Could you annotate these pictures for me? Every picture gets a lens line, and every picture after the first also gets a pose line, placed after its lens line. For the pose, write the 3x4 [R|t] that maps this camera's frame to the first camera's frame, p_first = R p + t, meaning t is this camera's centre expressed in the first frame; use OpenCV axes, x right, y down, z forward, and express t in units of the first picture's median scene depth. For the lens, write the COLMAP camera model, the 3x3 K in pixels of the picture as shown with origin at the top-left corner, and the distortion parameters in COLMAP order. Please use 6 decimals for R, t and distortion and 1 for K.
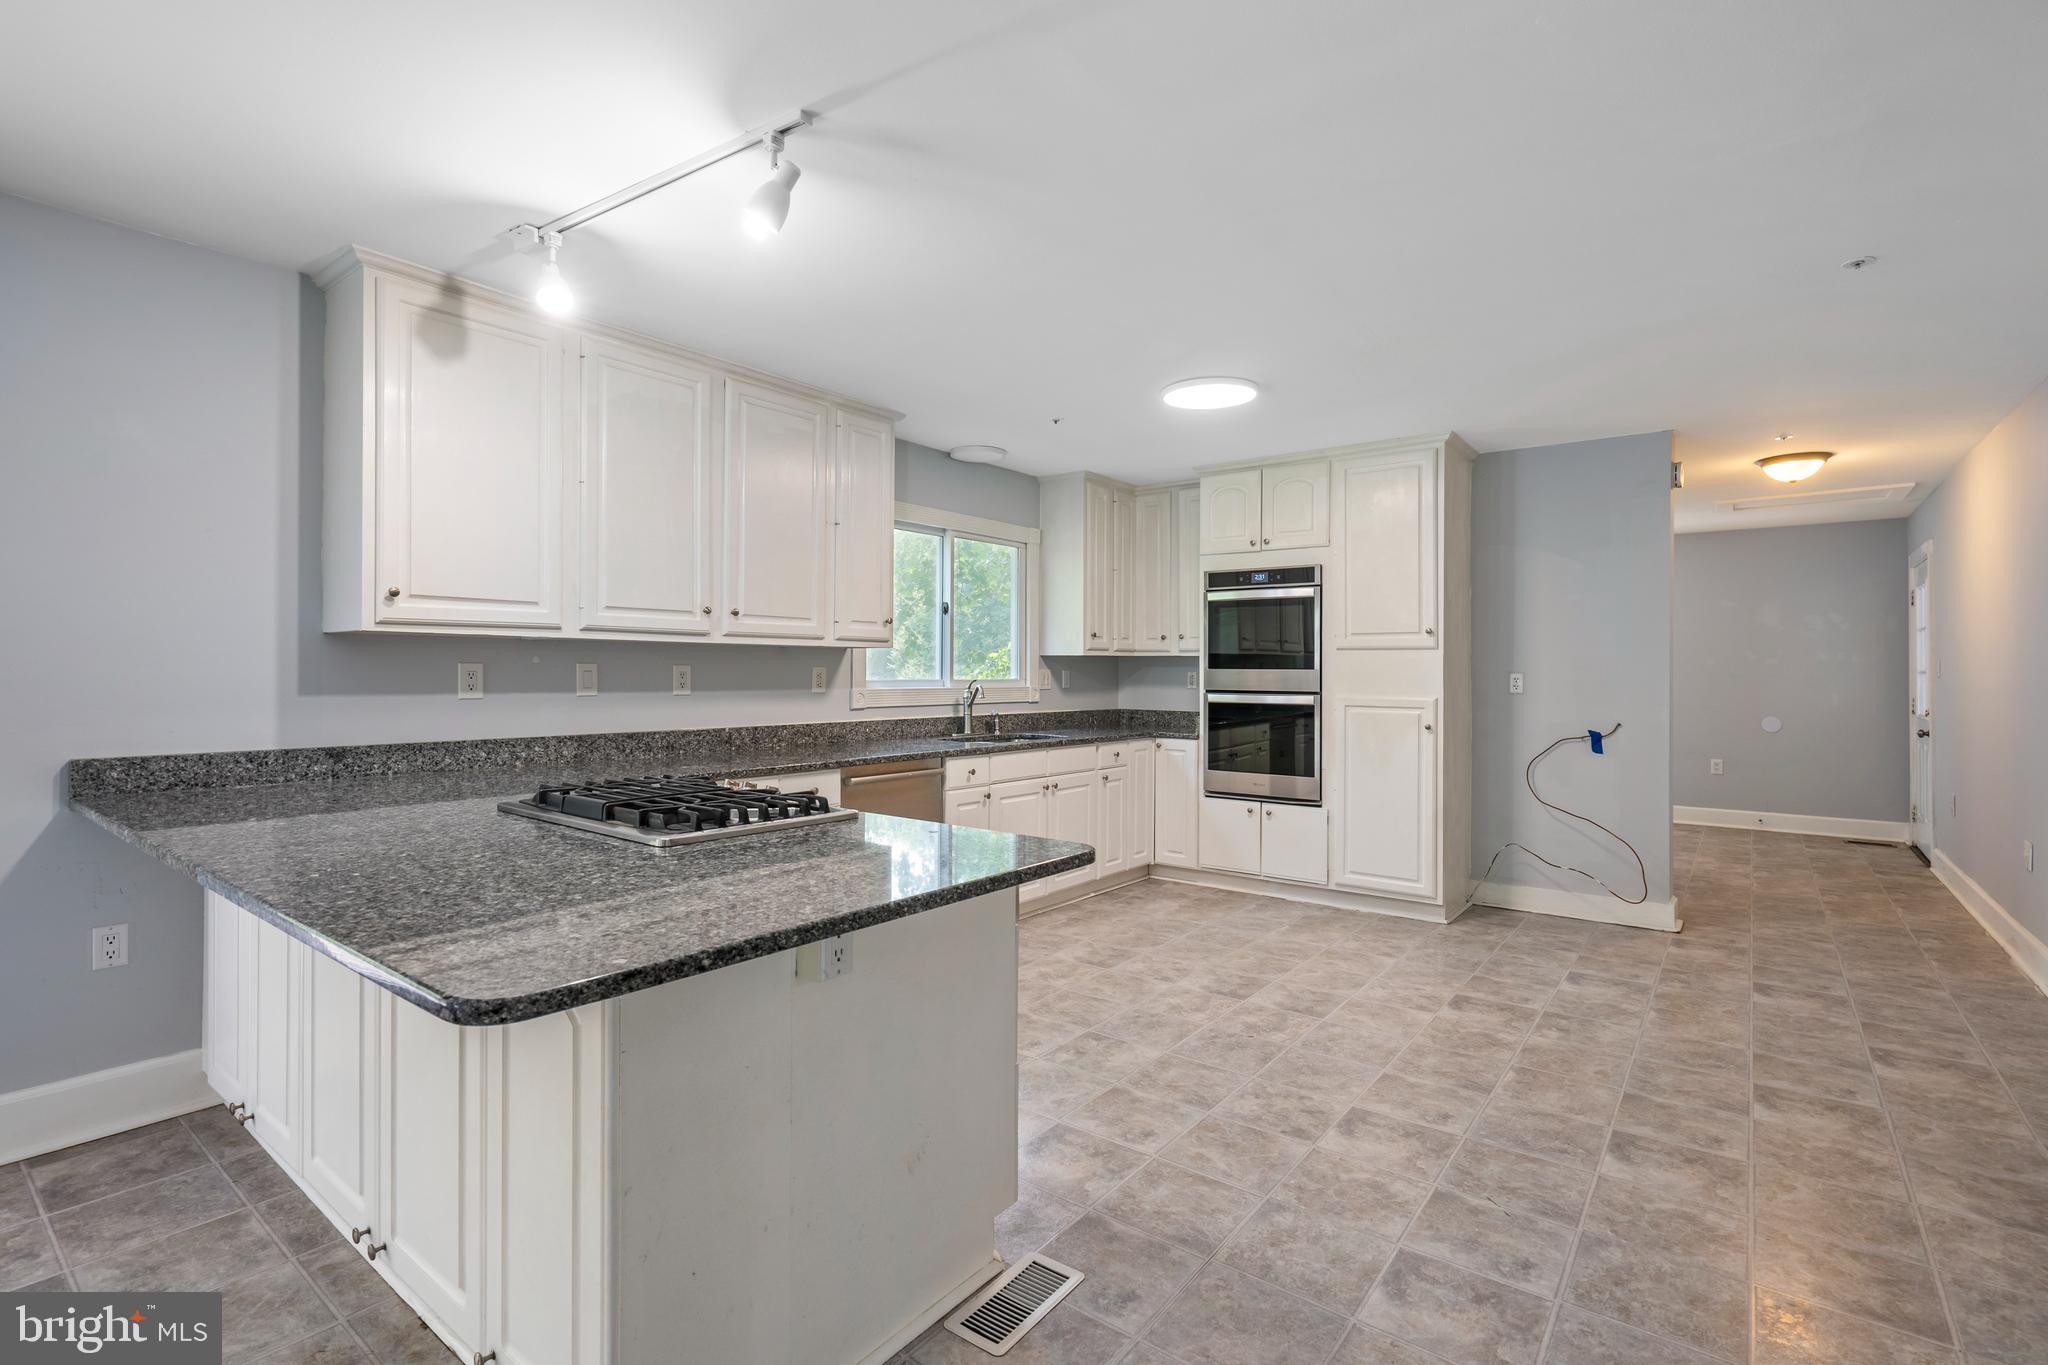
lens RADIAL K [[947.3, 0, 1018.2], [0, 947.3, 663.9], [0, 0, 1]] dist [-0.003836, 0.000917]
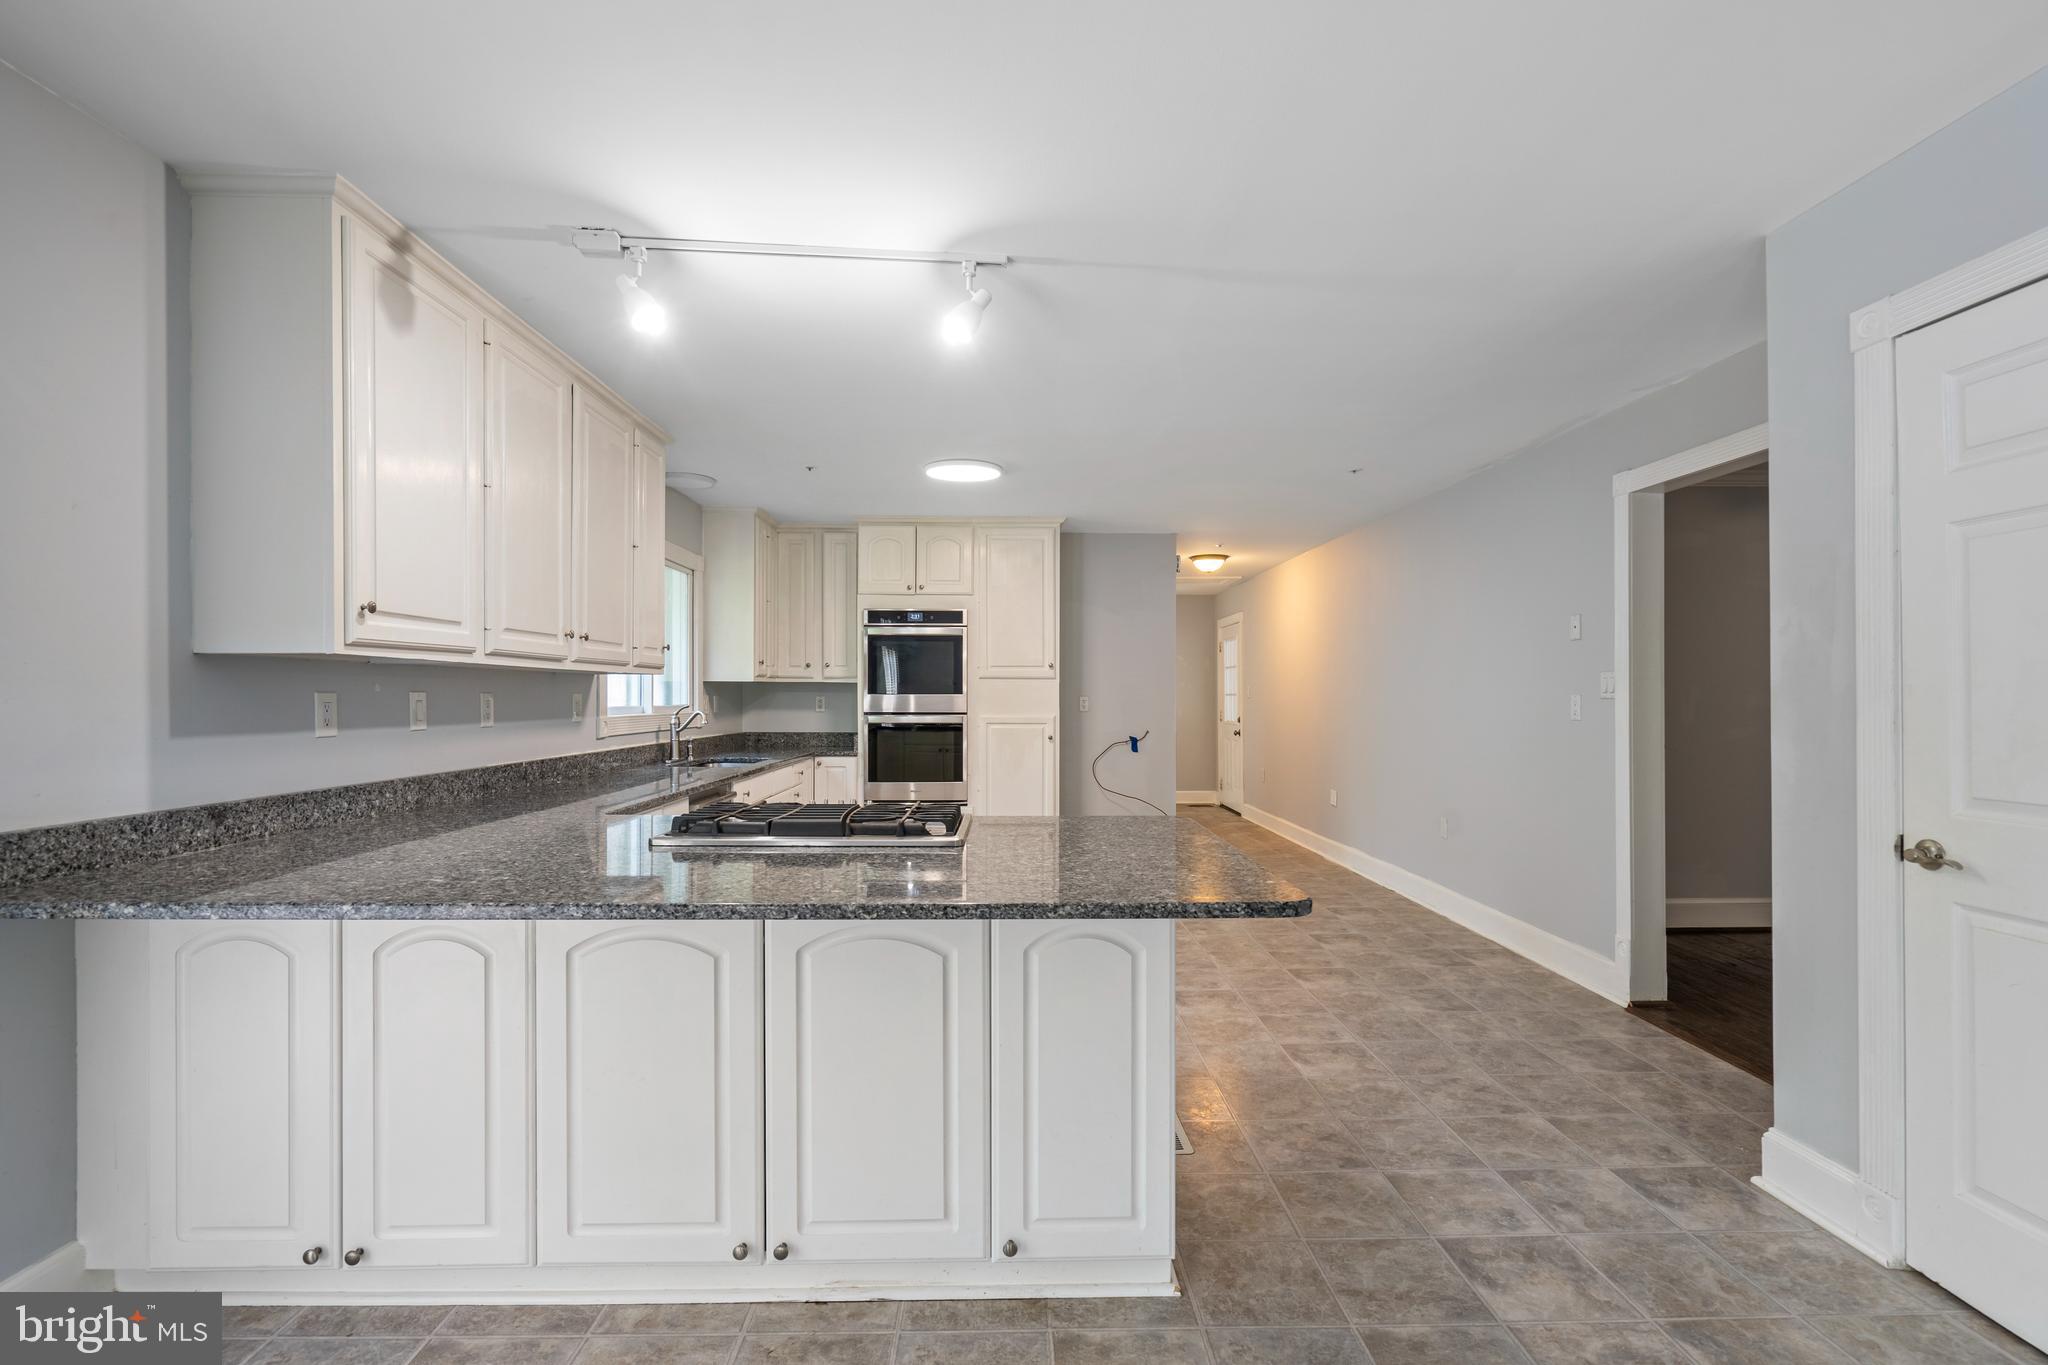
lens RADIAL K [[934.3, 0, 1026.5], [0, 934.3, 691.8], [0, 0, 1]] dist [-0.004644, 0.001147]
pose [[0.772067, -0.001970, 0.635538, -0.501375], [-0.002160, 0.999981, 0.005724, -0.005720], [-0.635538, -0.005792, 0.772048, 0.009351]]
